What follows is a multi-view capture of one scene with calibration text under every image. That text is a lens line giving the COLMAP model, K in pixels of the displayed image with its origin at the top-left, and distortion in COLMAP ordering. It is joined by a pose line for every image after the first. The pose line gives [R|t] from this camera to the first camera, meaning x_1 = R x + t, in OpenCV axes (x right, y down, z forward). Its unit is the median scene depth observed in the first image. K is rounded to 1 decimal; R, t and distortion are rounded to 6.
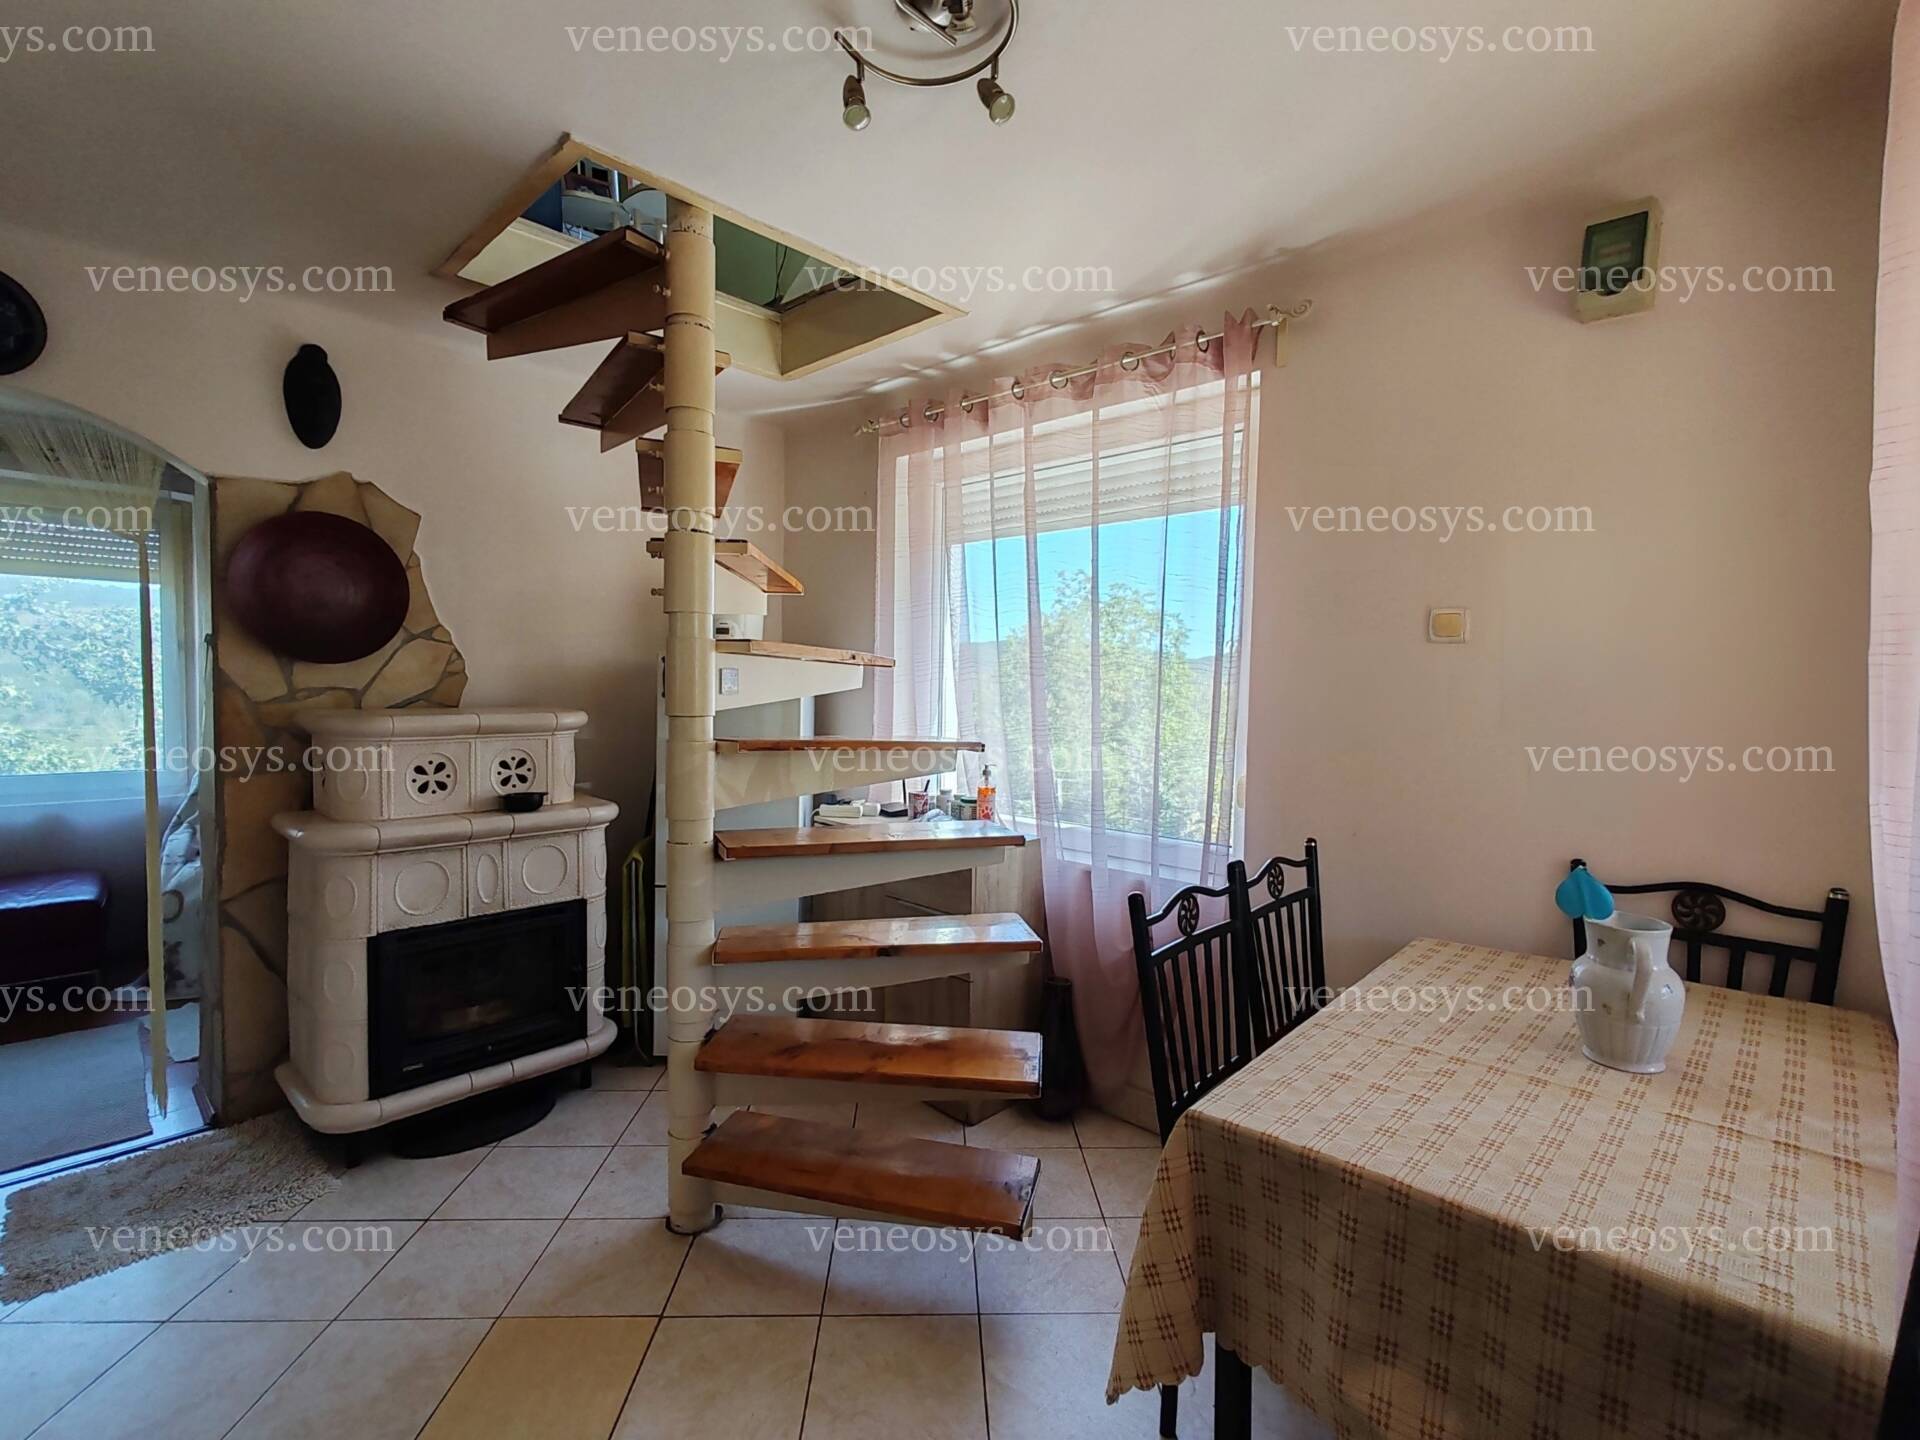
lens RADIAL K [[873.6, 0, 965.6], [0, 873.6, 720.9], [0, 0, 1]] dist [0.000635, 0.001995]
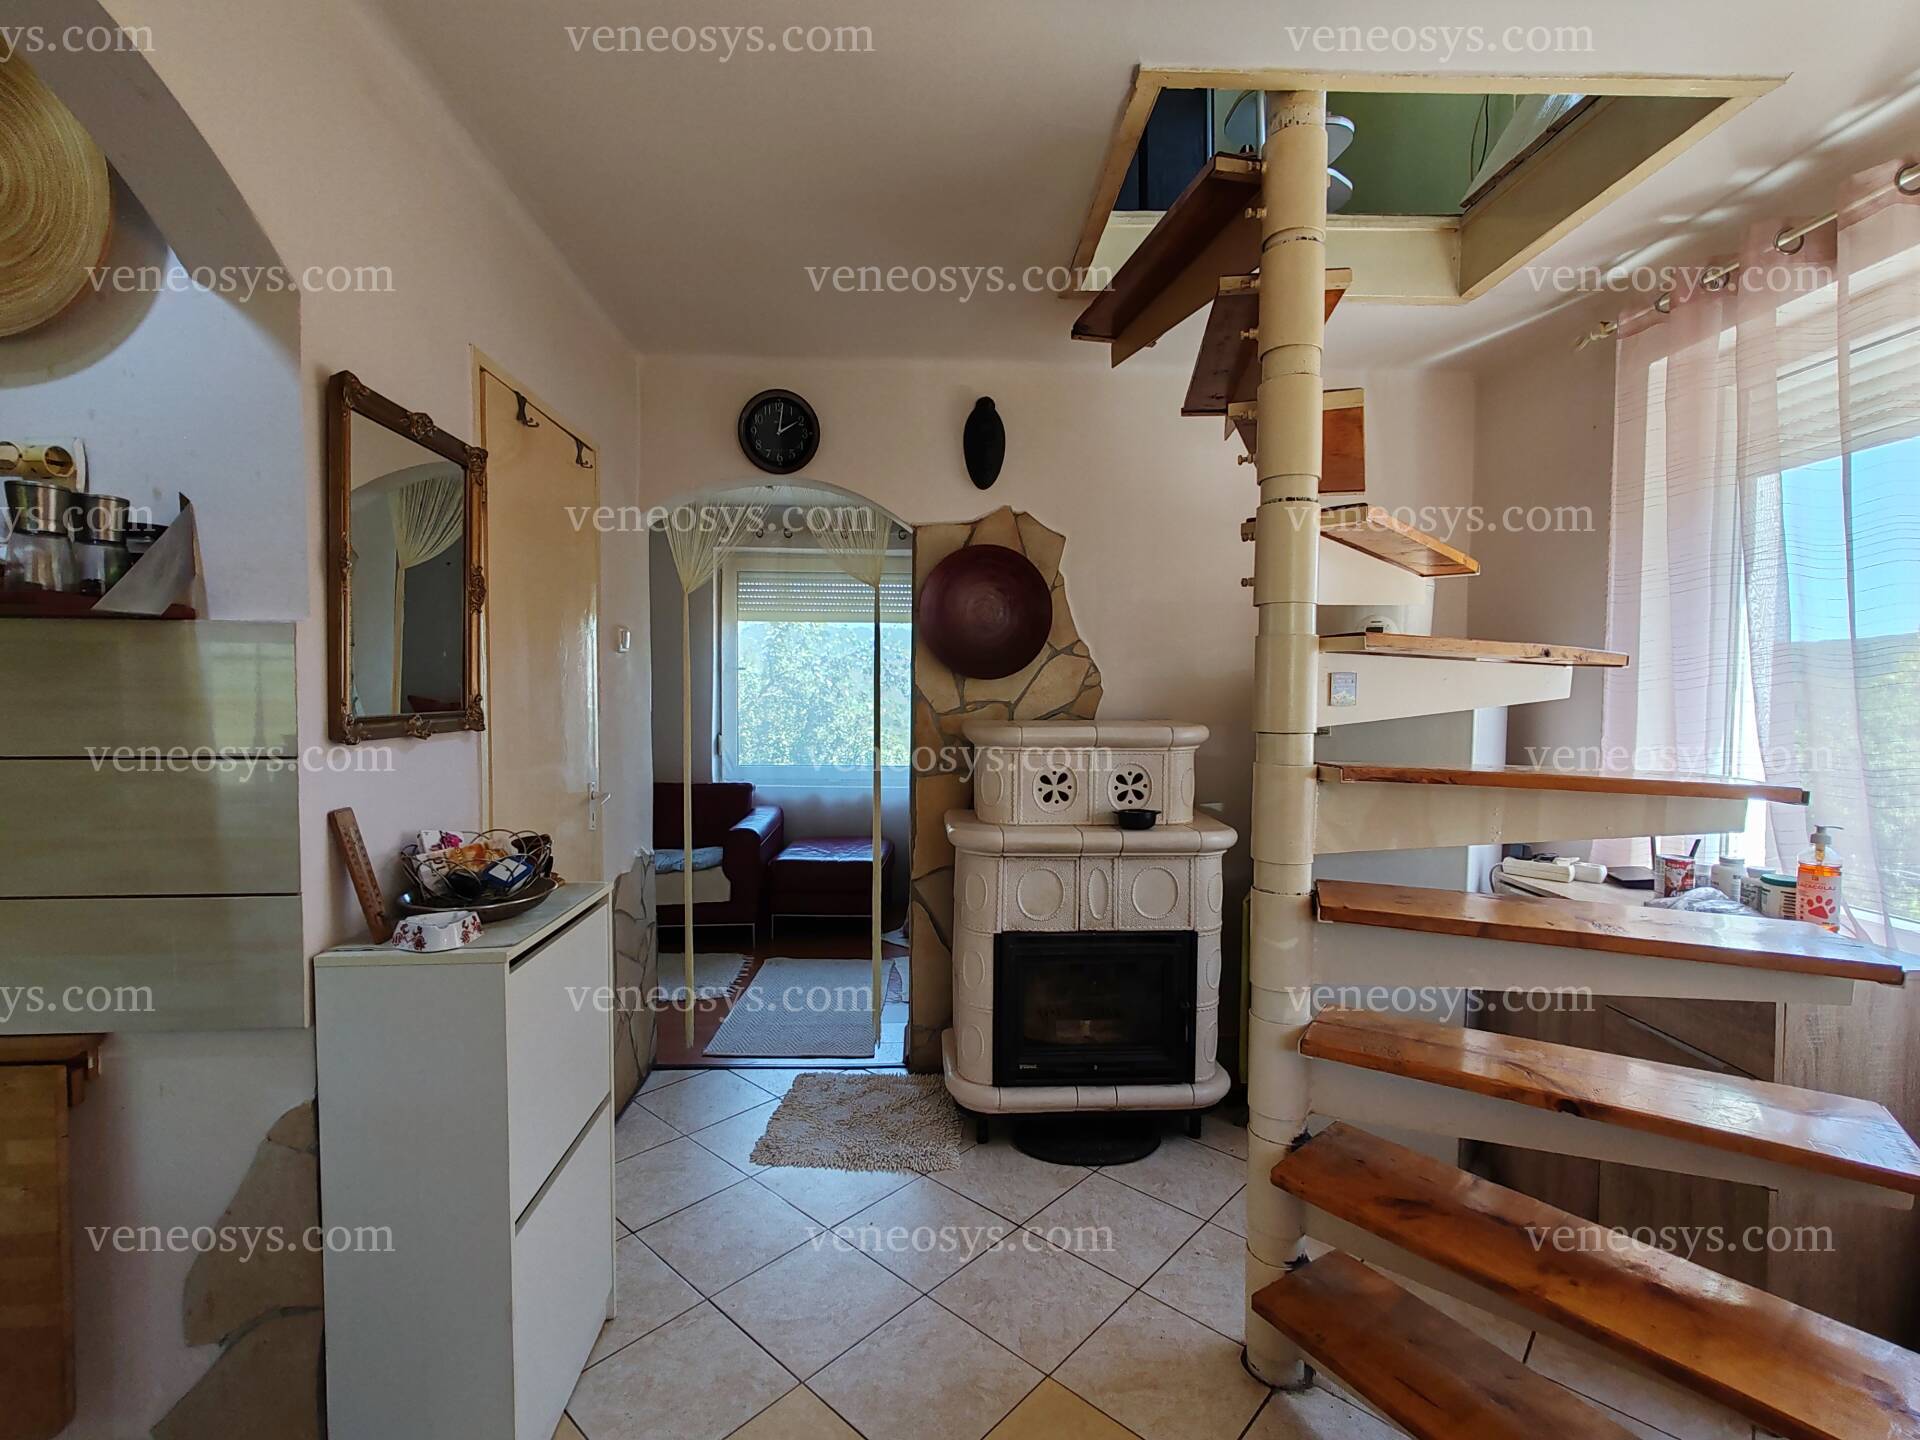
lens RADIAL K [[873.6, 0, 959.3], [0, 873.6, 722.9], [0, 0, 1]] dist [0.000635, 0.001995]
pose [[0.711291, 0.013650, -0.702765, 0.029940], [-0.026423, 0.999624, -0.007328, -0.000681], [0.702400, 0.023781, 0.711385, 0.186517]]
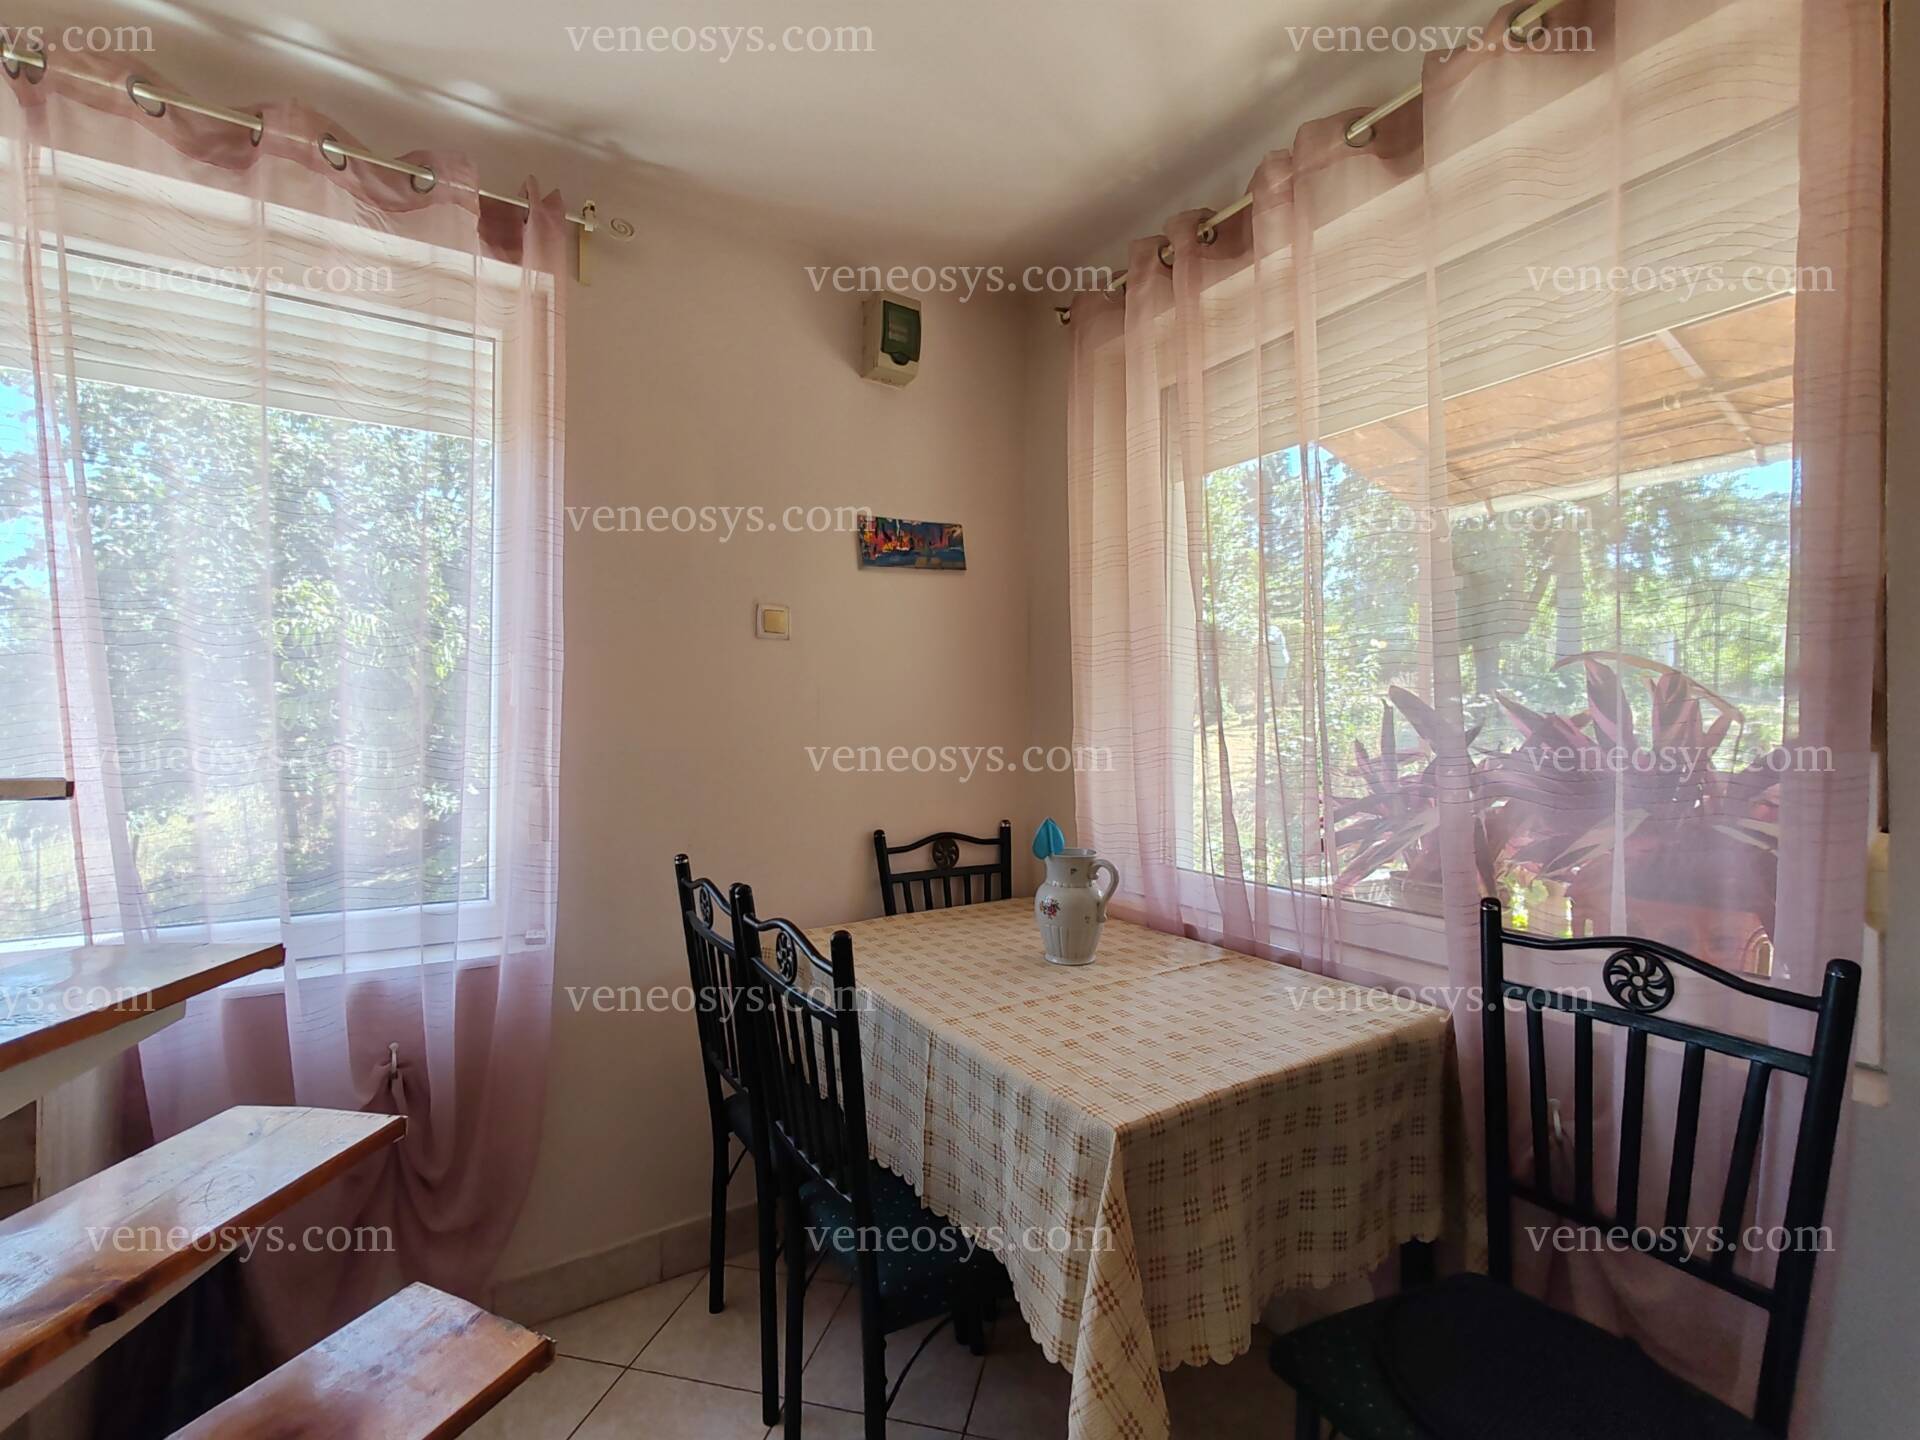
lens RADIAL K [[873.6, 0, 957.2], [0, 873.6, 720.7], [0, 0, 1]] dist [0.000635, 0.001995]
pose [[0.273744, -0.008555, 0.961765, -0.341821], [0.044164, 0.999018, -0.003684, 0.017413], [-0.960788, 0.043484, 0.273853, 0.488084]]
